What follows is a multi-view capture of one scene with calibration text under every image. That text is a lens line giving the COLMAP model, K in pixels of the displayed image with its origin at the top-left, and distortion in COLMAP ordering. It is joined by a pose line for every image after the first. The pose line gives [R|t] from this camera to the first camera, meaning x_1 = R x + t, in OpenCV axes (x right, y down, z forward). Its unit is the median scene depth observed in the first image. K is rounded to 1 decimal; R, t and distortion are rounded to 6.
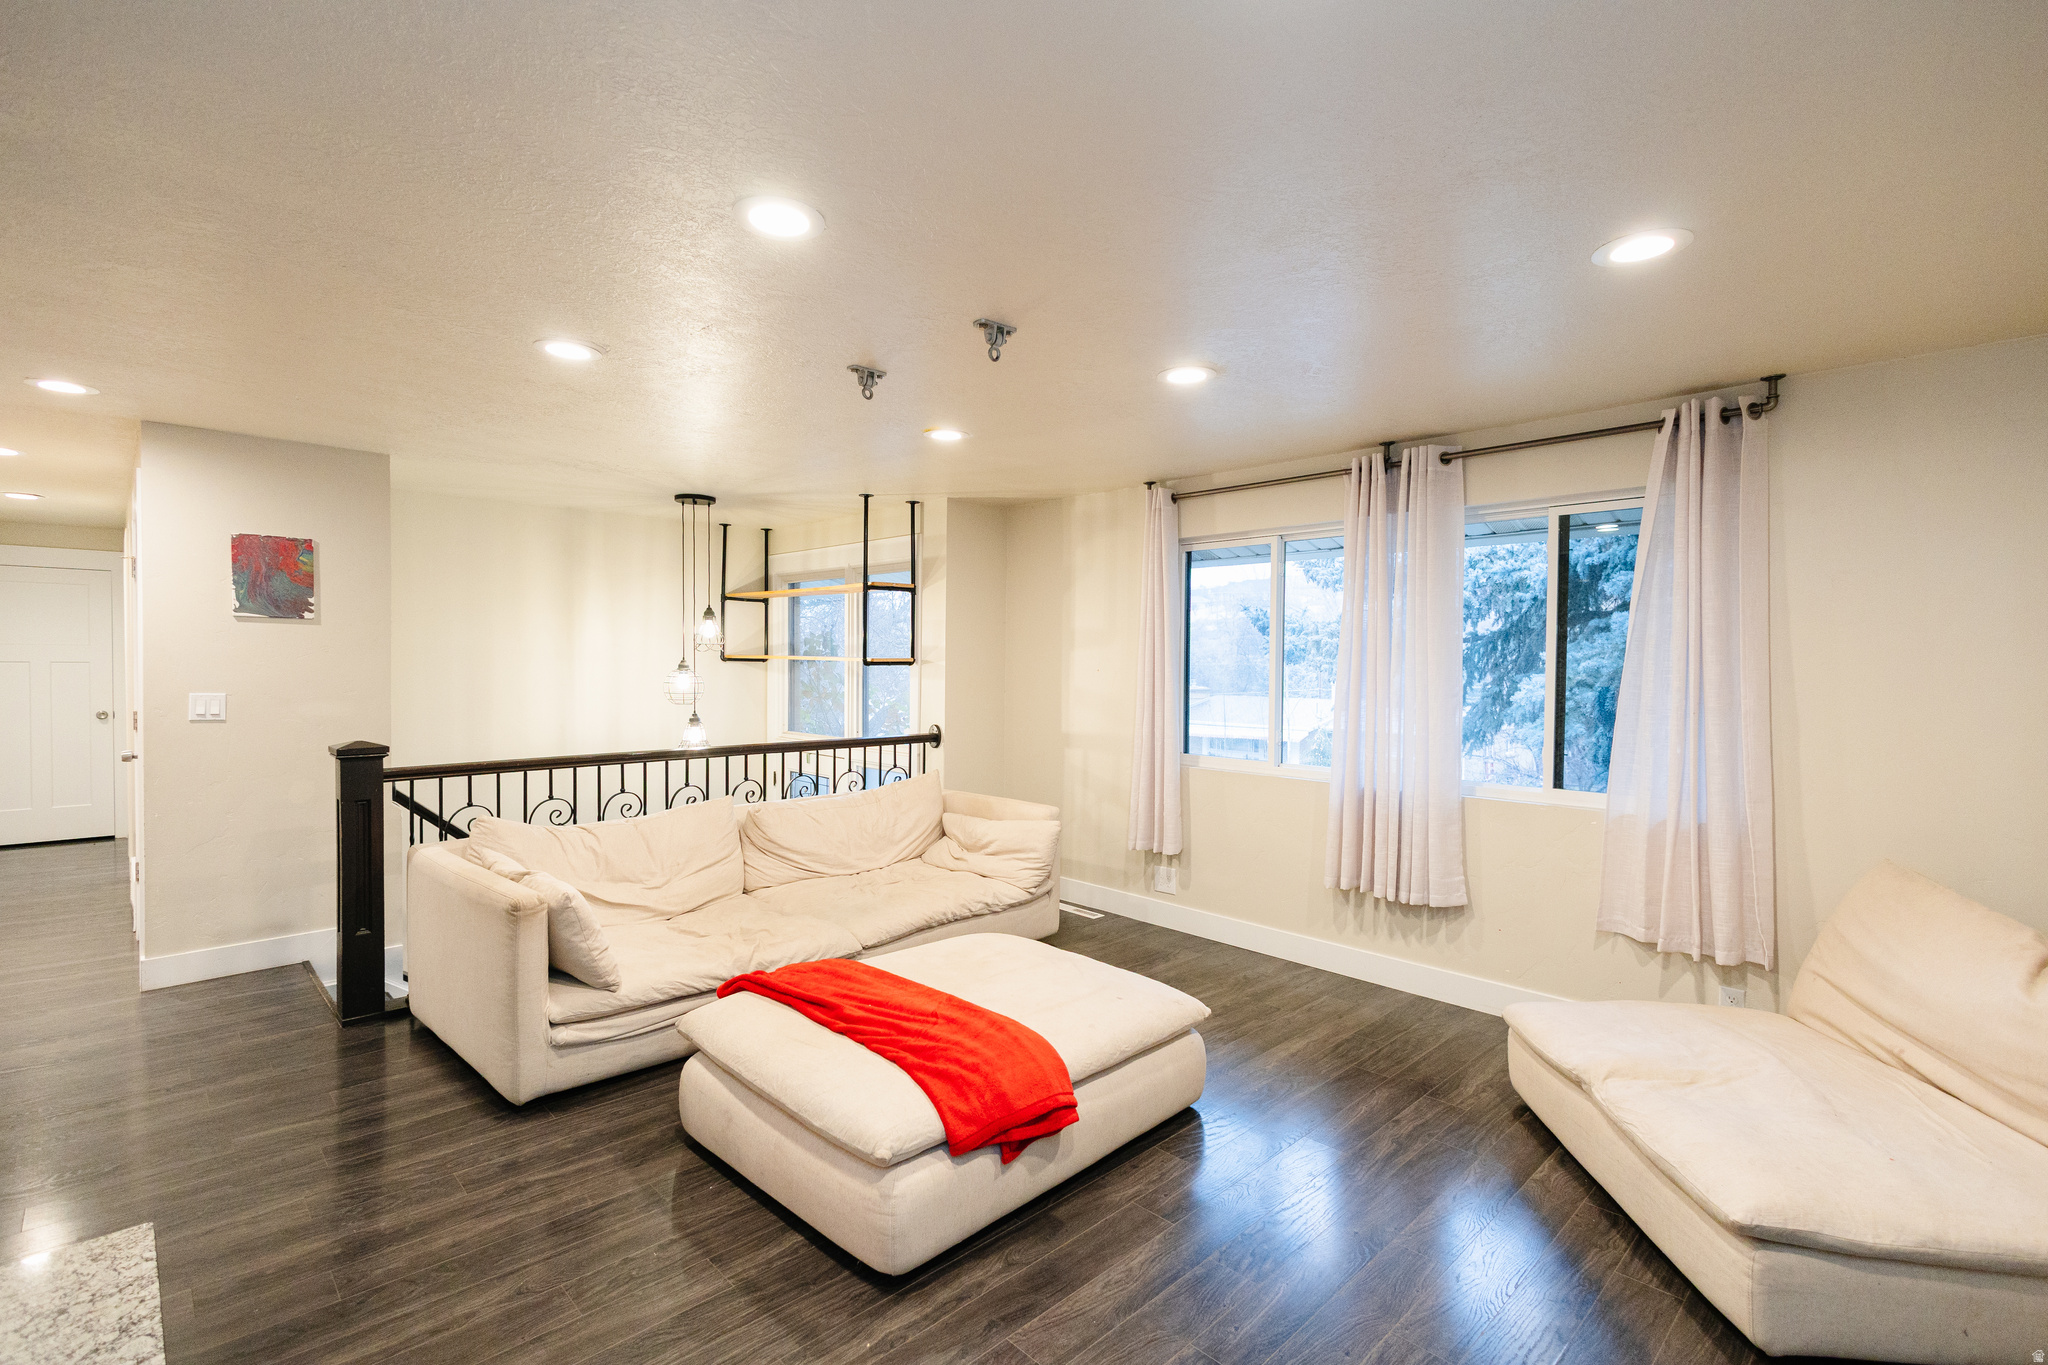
lens RADIAL K [[953.3, 0, 1025.8], [0, 953.3, 692.1], [0, 0, 1]] dist [0.012370, -0.000002]
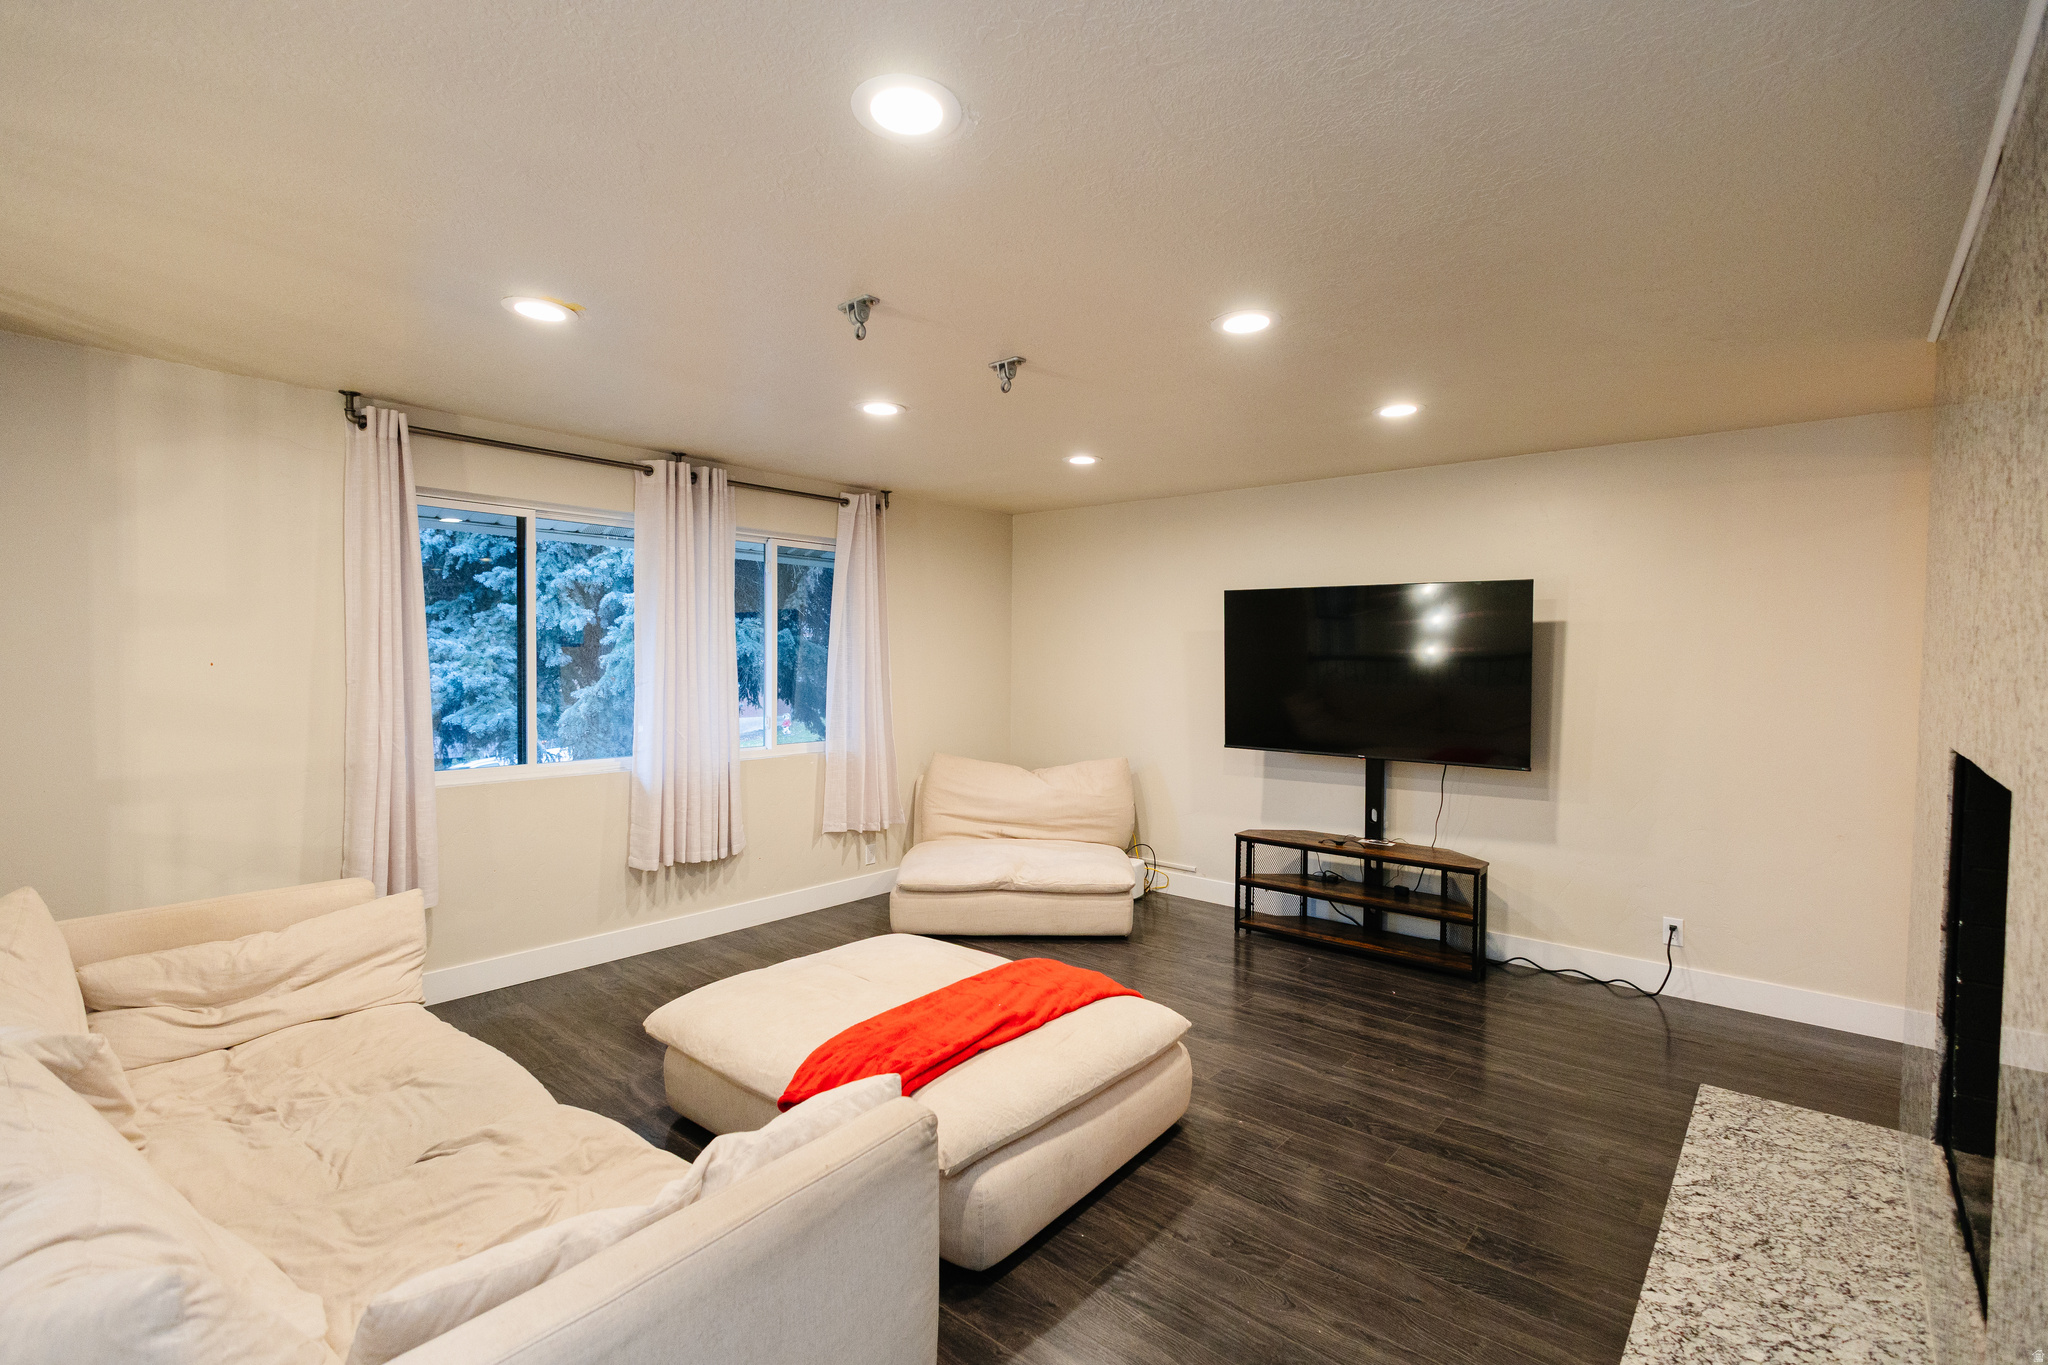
lens RADIAL K [[953.3, 0, 1025.8], [0, 953.3, 692.1], [0, 0, 1]] dist [0.012370, -0.000002]
pose [[-0.109750, -0.046322, 0.992879, -0.761918], [0.026081, 0.998435, 0.049464, -0.029023], [-0.993617, 0.031324, -0.108370, 0.718969]]
